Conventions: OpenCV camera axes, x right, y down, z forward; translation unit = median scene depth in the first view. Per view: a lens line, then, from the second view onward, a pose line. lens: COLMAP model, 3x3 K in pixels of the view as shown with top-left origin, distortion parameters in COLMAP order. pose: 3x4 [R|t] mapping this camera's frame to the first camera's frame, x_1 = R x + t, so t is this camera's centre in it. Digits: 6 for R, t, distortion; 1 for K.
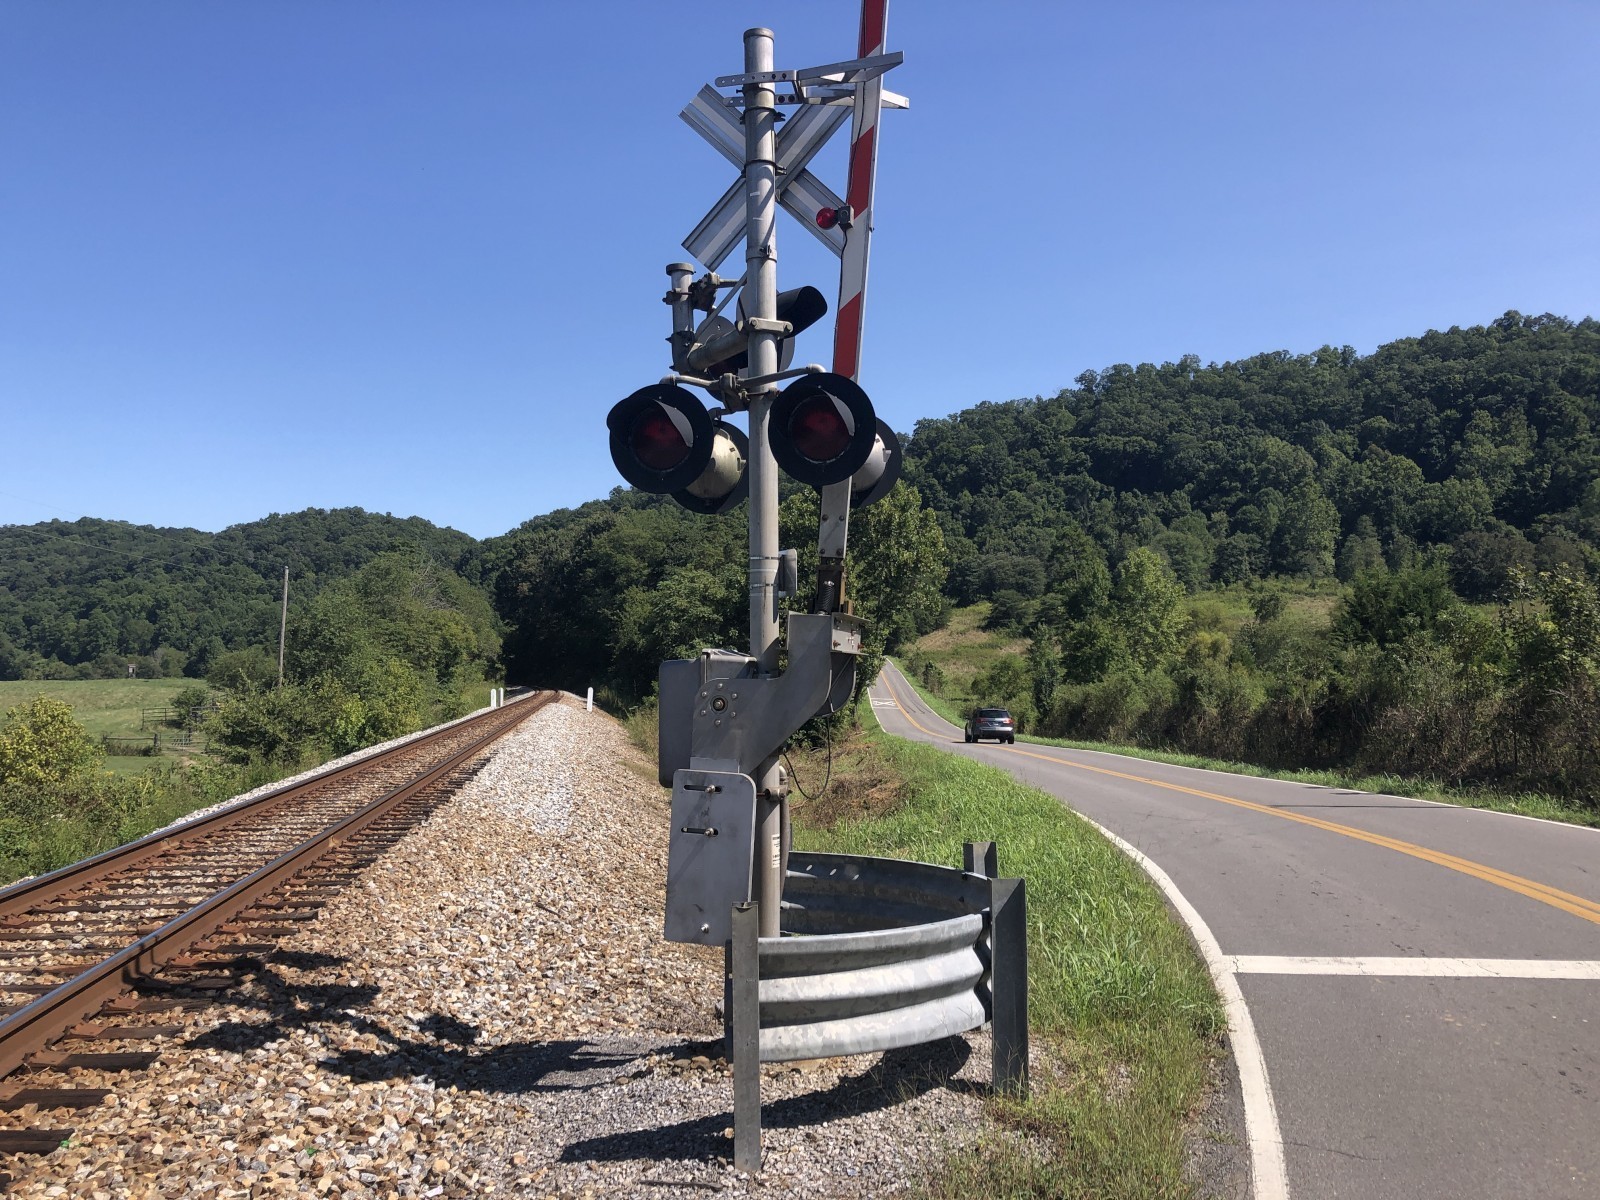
lens RADIAL K [[1318.8, 0, 790.4], [0, 1318.8, 568.2], [0, 0, 1]] dist [0.050775, -0.065591]
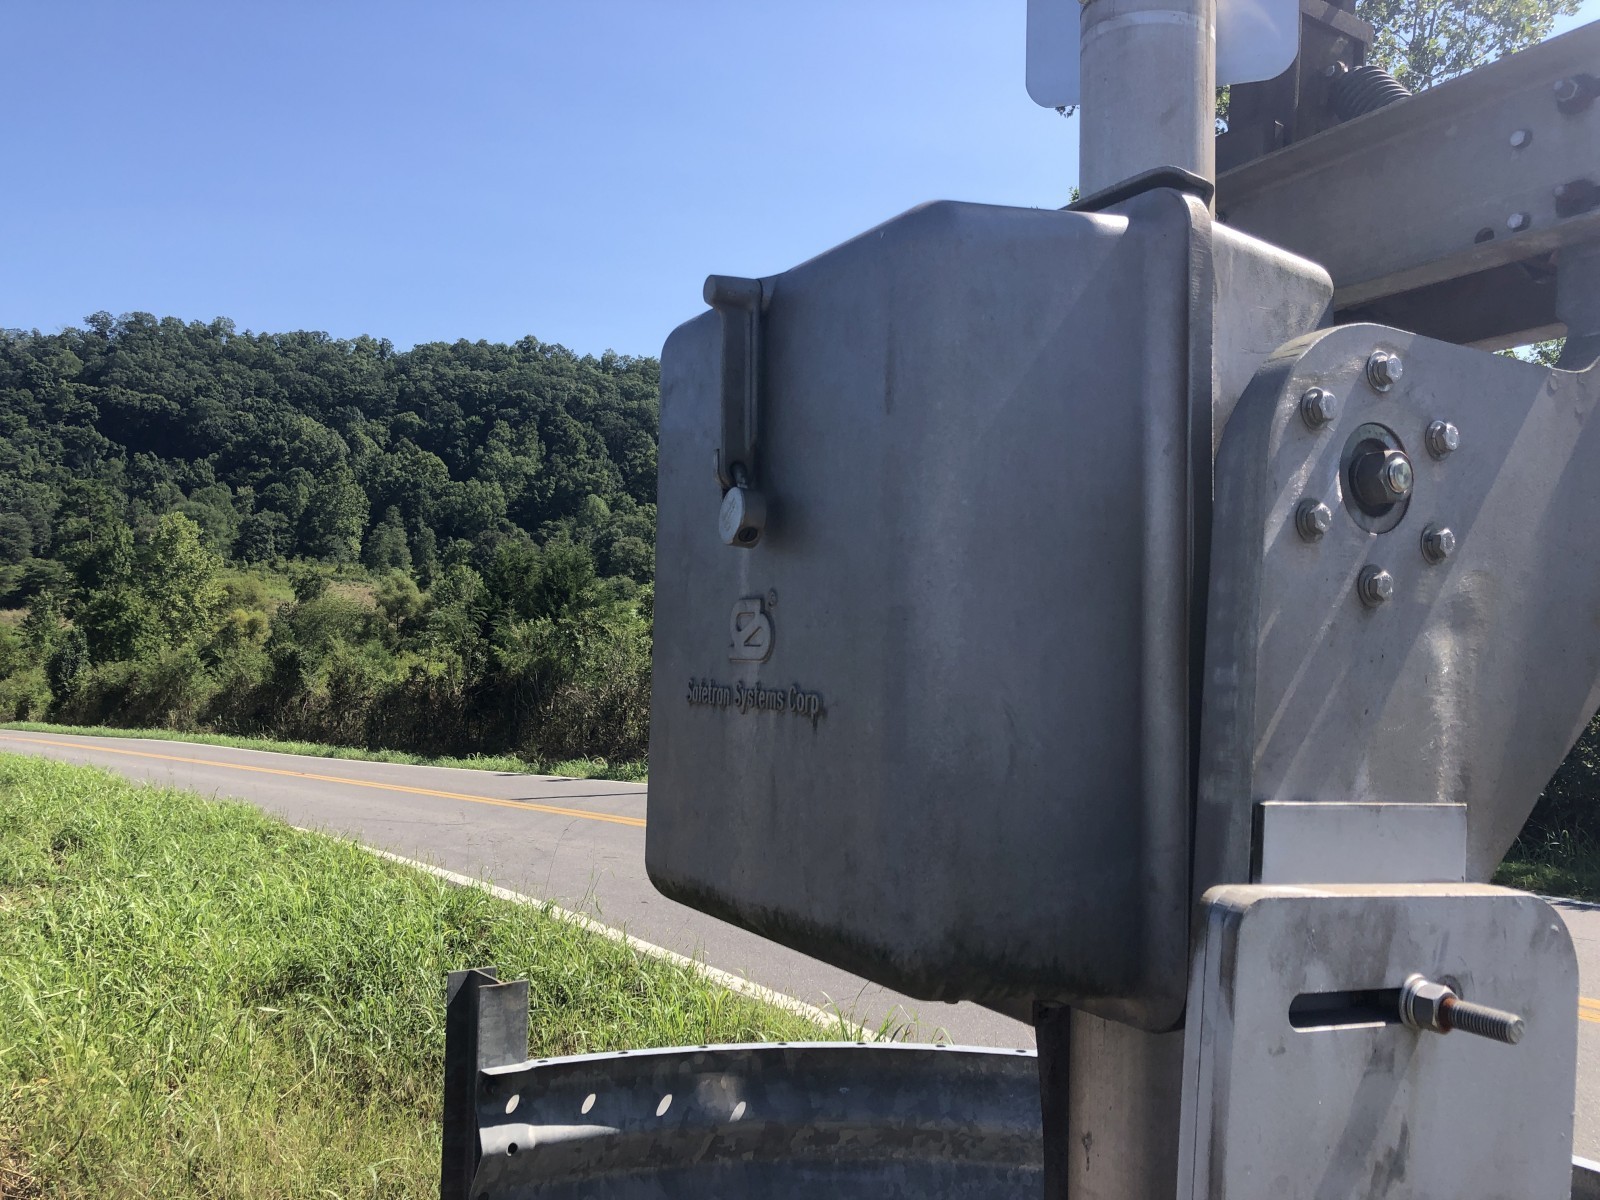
lens RADIAL K [[1318.8, 0, 816.3], [0, 1318.8, 572.1], [0, 0, 1]] dist [0.050775, -0.065591]
pose [[0.742612, 0.067214, 0.666340, -0.004235], [-0.076512, 0.996951, -0.015292, 0.002408], [-0.665337, -0.039627, 0.745491, 0.018007]]
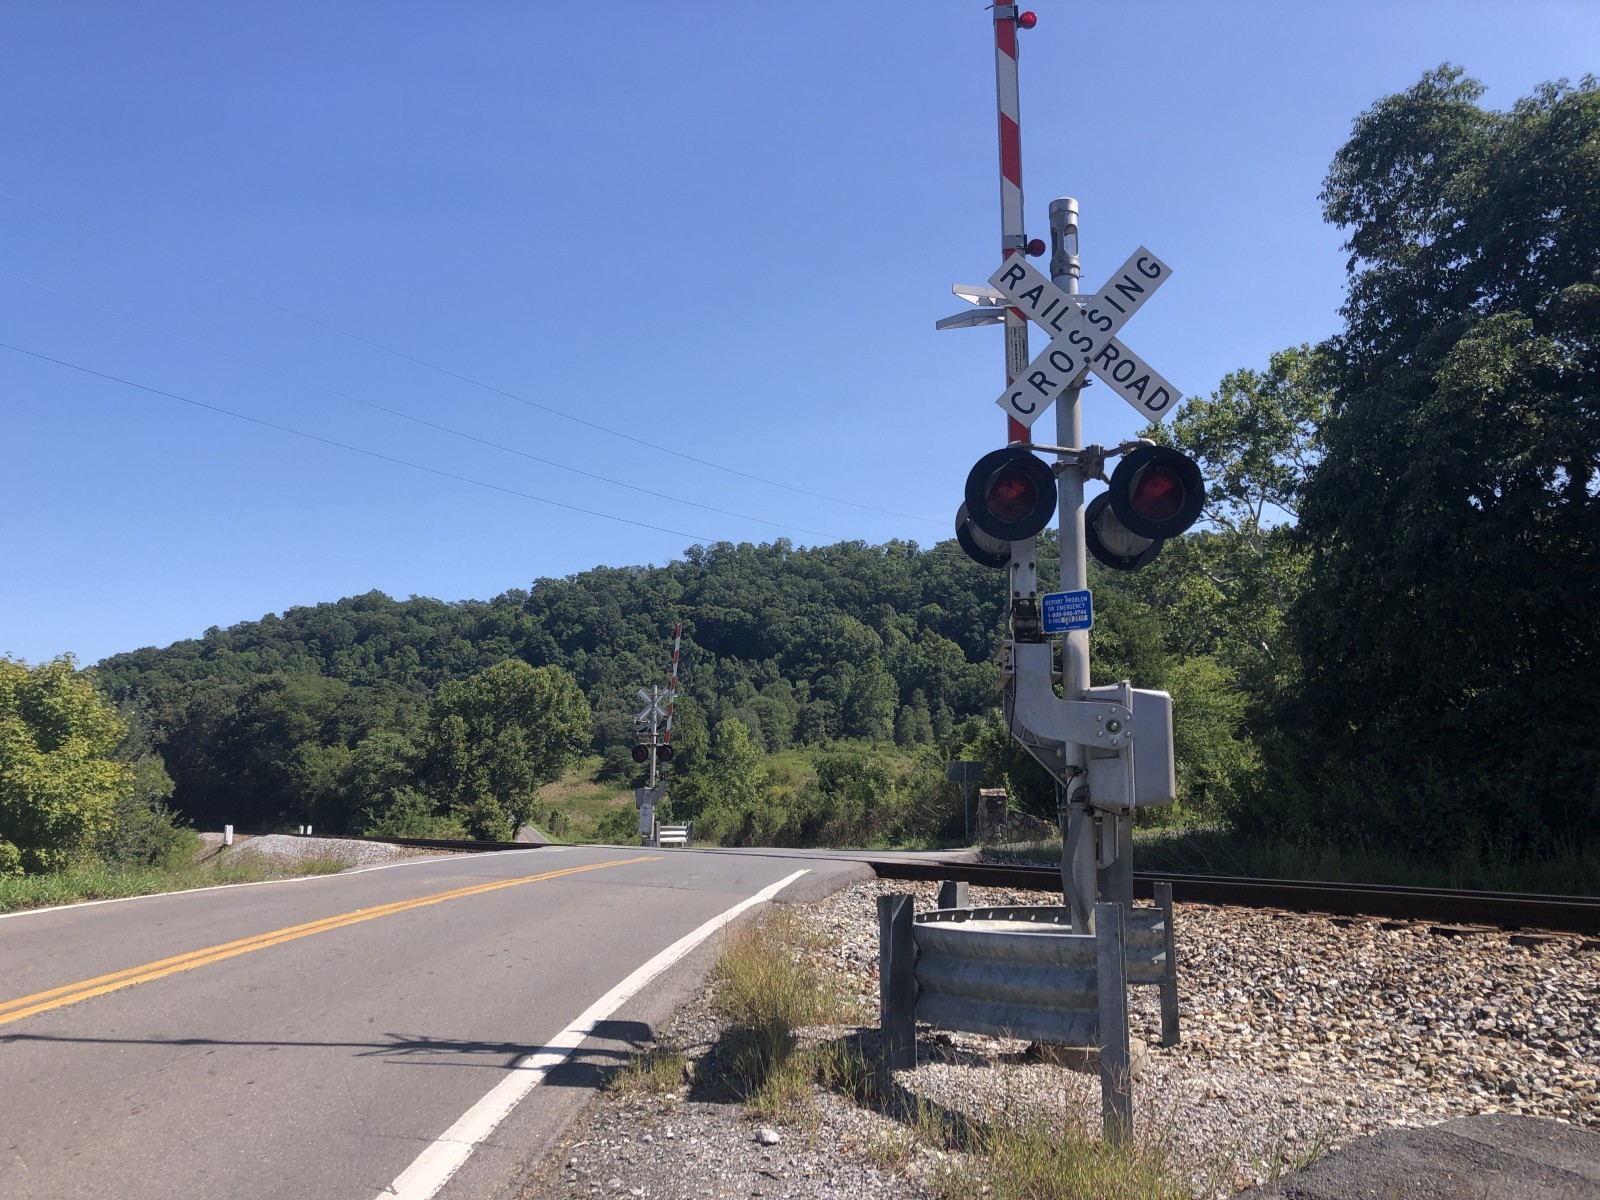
lens RADIAL K [[1318.8, 0, 787.3], [0, 1318.8, 599.4], [0, 0, 1]] dist [0.050775, -0.065591]
pose [[0.956157, 0.053689, 0.287890, -0.025601], [-0.027482, 0.995163, -0.094313, -0.005155], [-0.291561, 0.082266, 0.953008, -0.106378]]
